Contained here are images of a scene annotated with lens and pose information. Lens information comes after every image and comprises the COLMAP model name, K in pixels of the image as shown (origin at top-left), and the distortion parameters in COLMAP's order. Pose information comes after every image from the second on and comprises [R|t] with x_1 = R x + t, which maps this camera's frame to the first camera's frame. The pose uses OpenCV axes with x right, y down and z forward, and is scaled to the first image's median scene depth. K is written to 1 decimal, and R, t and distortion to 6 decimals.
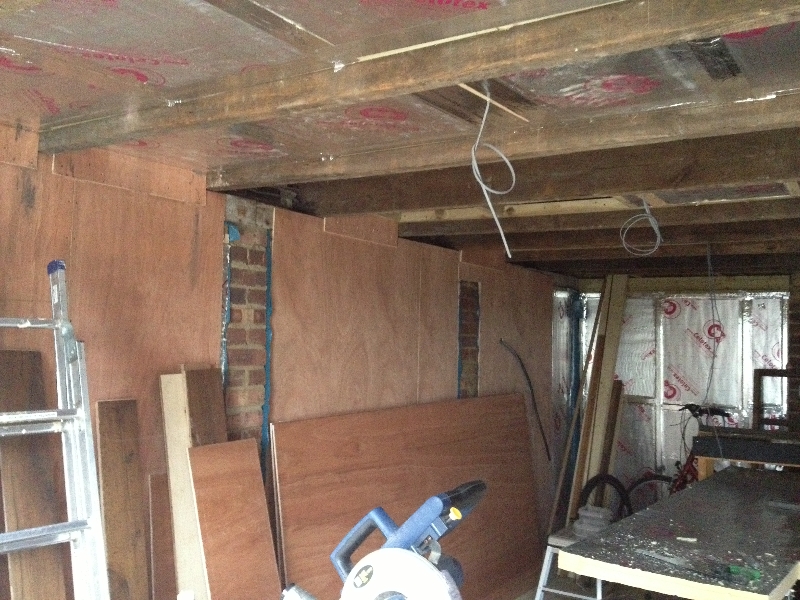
lens RADIAL K [[755.3, 0, 394.7], [0, 755.3, 296.7], [0, 0, 1]] dist [0.180616, -0.421859]
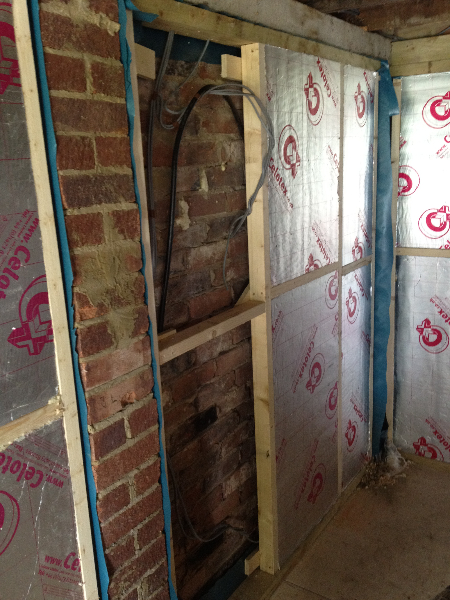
lens RADIAL K [[566.4, 0, 222.9], [0, 566.4, 302.6], [0, 0, 1]] dist [0.180616, -0.421859]
pose [[0.997702, -0.061194, -0.029076, 0.239385], [0.067054, 0.953249, 0.294652, 0.051648], [0.009686, -0.295924, 0.955162, 1.091203]]
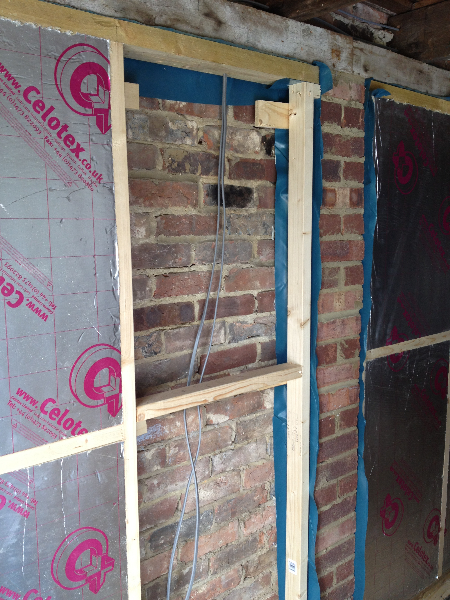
lens RADIAL K [[566.4, 0, 222.9], [0, 566.4, 302.6], [0, 0, 1]] dist [0.180616, -0.421859]
pose [[0.959293, 0.010074, -0.282233, -0.142788], [0.044251, 0.981658, 0.185444, 0.016901], [0.278925, -0.190384, 0.941252, 0.391354]]
